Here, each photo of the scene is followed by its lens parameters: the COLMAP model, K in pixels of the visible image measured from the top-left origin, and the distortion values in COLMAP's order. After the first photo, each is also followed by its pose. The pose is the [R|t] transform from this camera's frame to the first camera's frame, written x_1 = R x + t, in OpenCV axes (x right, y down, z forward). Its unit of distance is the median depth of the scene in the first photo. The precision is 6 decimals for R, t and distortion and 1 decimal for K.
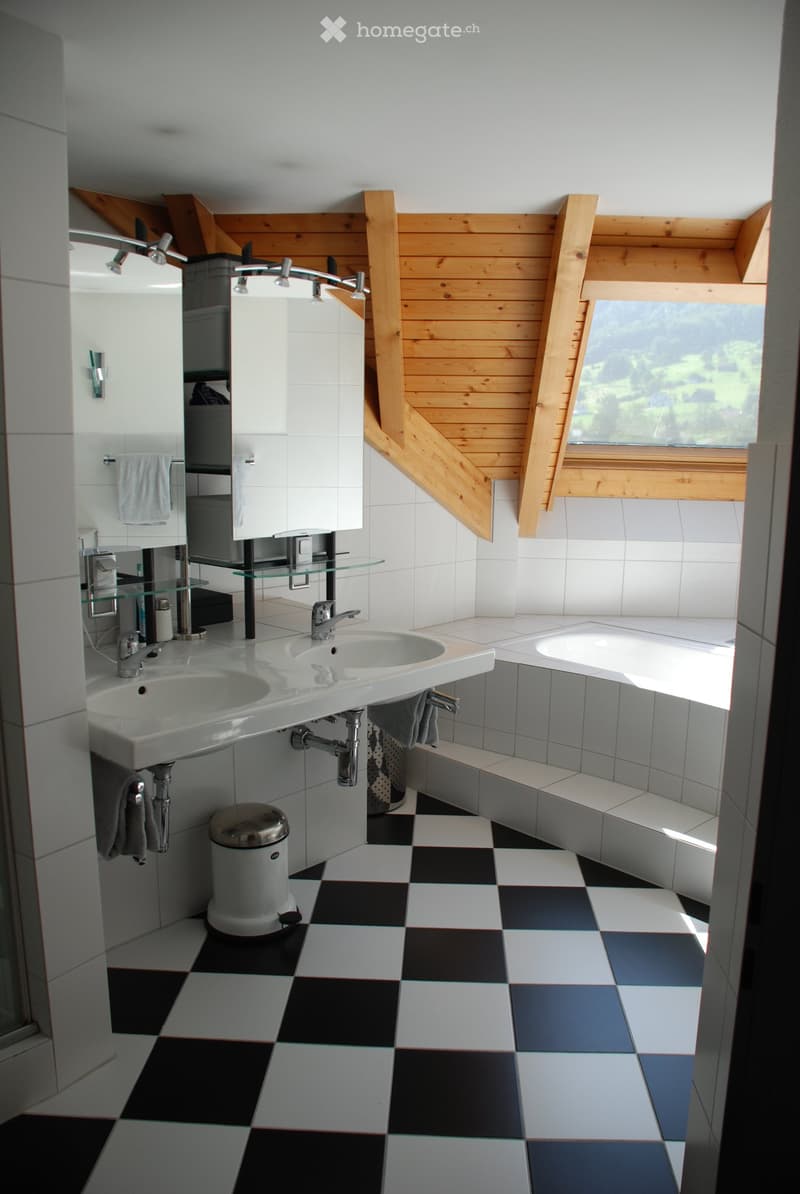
lens RADIAL K [[911.6, 0, 400.0], [0, 911.6, 597.0], [0, 0, 1]] dist [-0.115622, 0.003903]
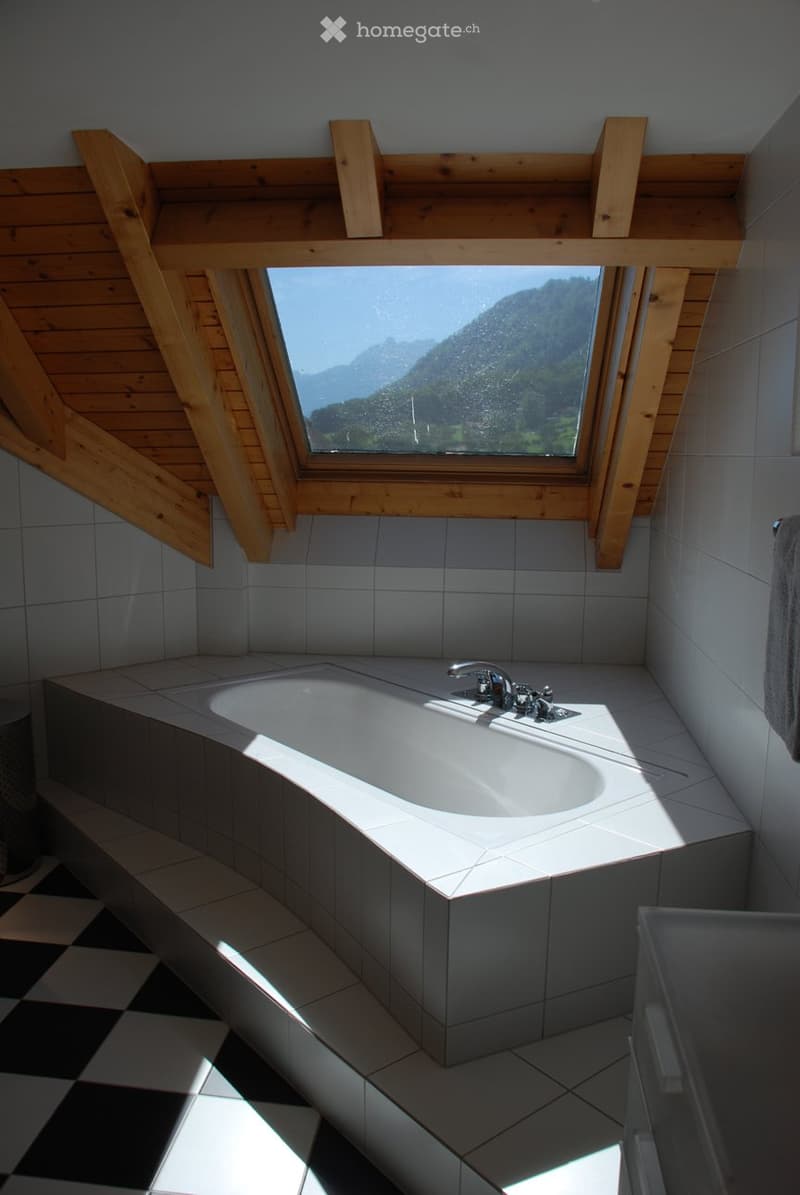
lens RADIAL K [[921.0, 0, 400.0], [0, 921.0, 597.5], [0, 0, 1]] dist [-0.058328, 0.009181]
pose [[0.997120, 0.009684, -0.075218, 0.360973], [-0.010650, 0.999866, -0.012456, -0.024413], [0.075088, 0.013221, 0.997089, 0.155093]]
